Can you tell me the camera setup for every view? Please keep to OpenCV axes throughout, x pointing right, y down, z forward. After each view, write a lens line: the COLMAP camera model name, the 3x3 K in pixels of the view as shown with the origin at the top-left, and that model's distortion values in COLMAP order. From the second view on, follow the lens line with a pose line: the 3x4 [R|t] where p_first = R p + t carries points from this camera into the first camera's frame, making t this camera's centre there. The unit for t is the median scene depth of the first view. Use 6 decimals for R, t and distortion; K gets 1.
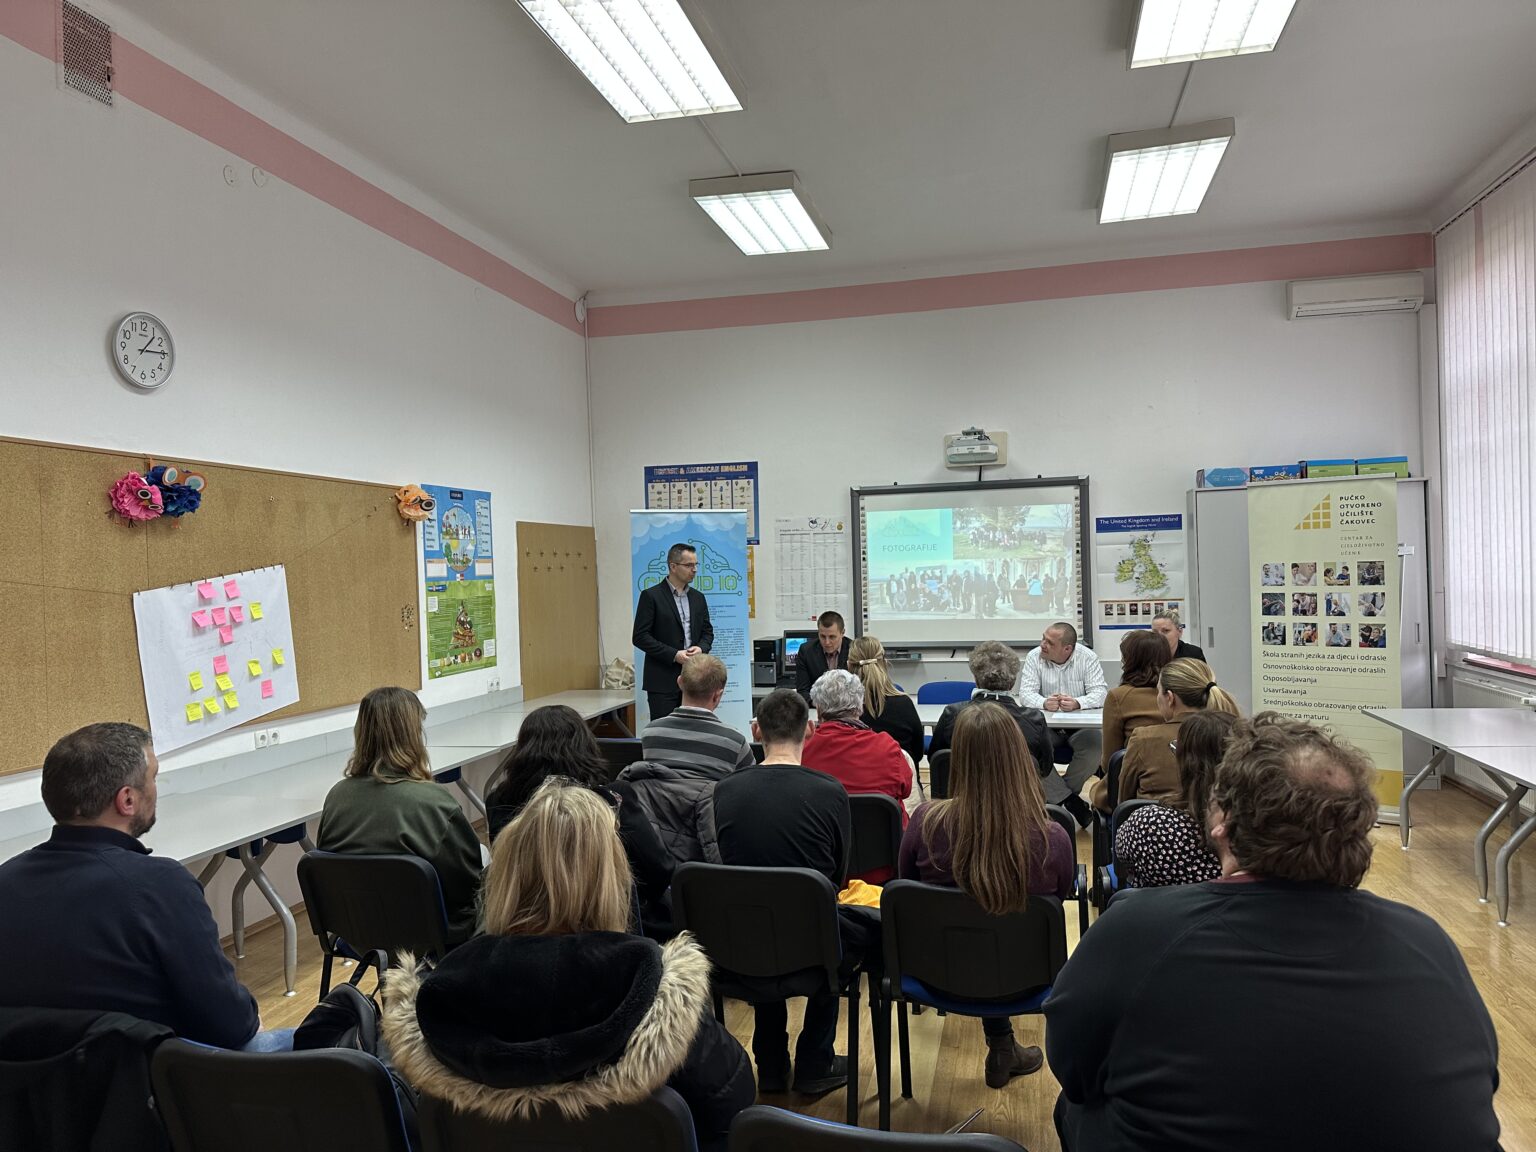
lens RADIAL K [[1052.9, 0, 776.1], [0, 1052.9, 627.8], [0, 0, 1]] dist [0.066490, -0.076548]
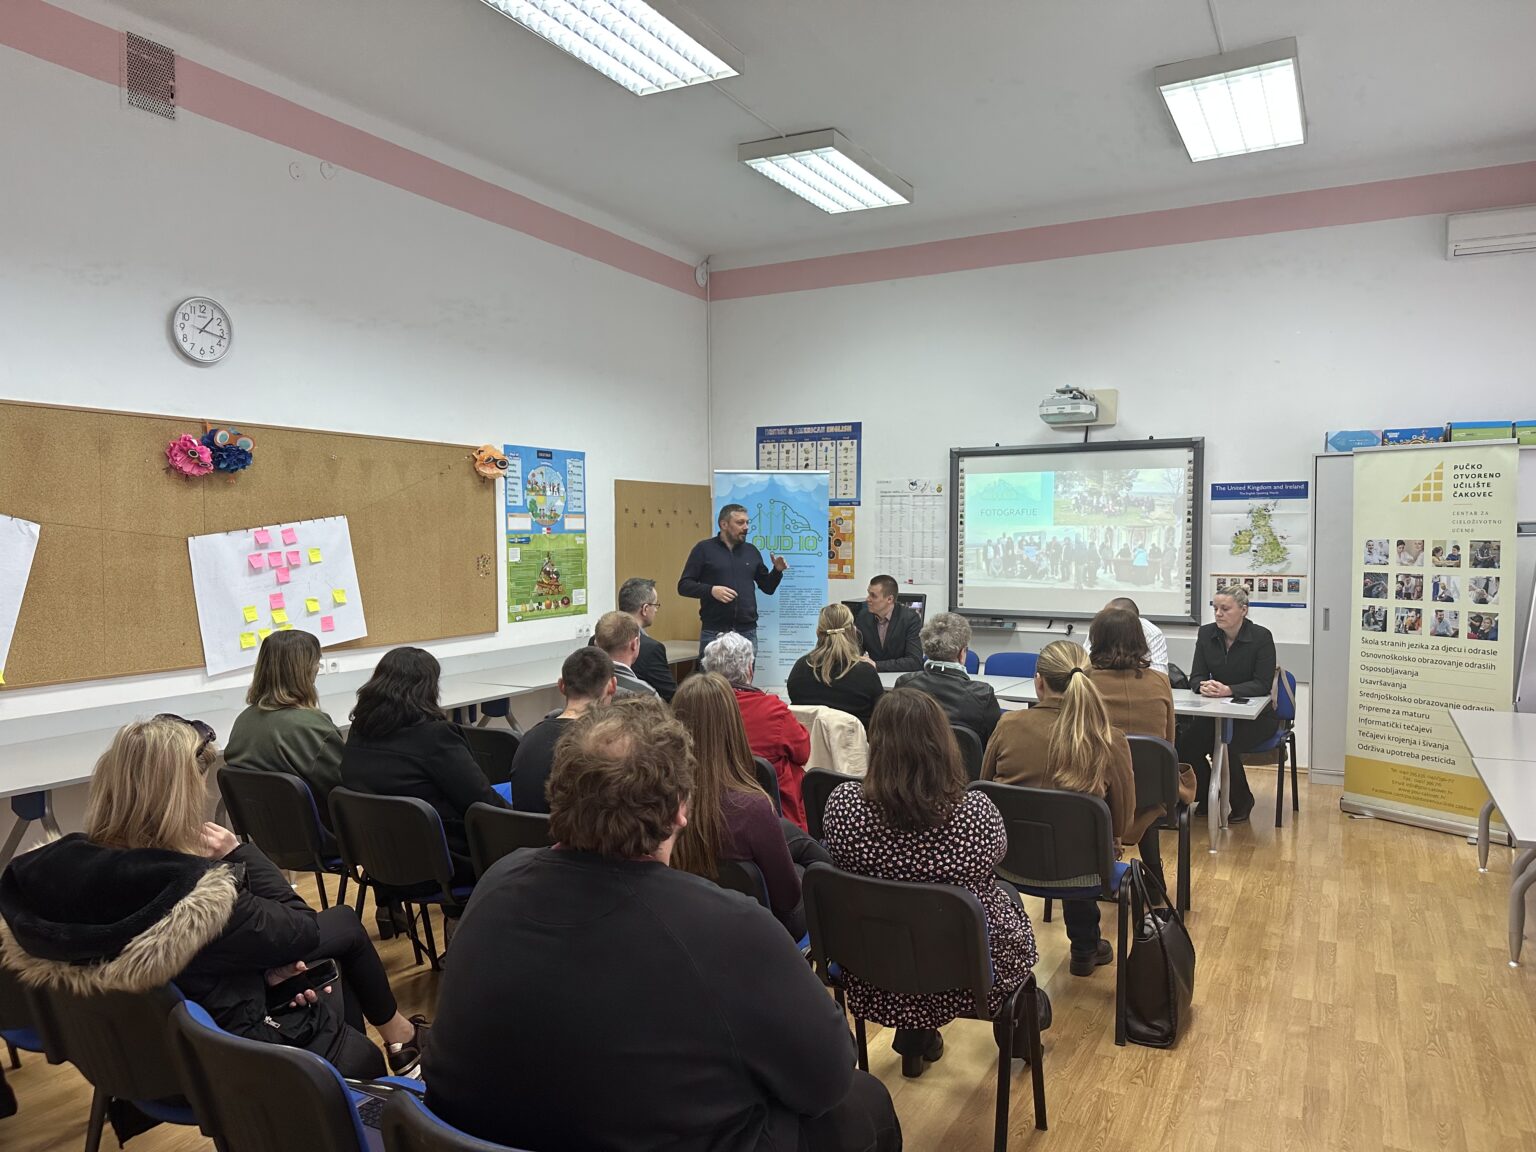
lens RADIAL K [[1052.9, 0, 776.1], [0, 1052.9, 627.8], [0, 0, 1]] dist [0.066490, -0.076548]
pose [[0.966014, 0.050484, -0.253511, 0.213782], [-0.040059, 0.998132, 0.046120, -0.008004], [0.255366, -0.034397, 0.966232, 0.010057]]
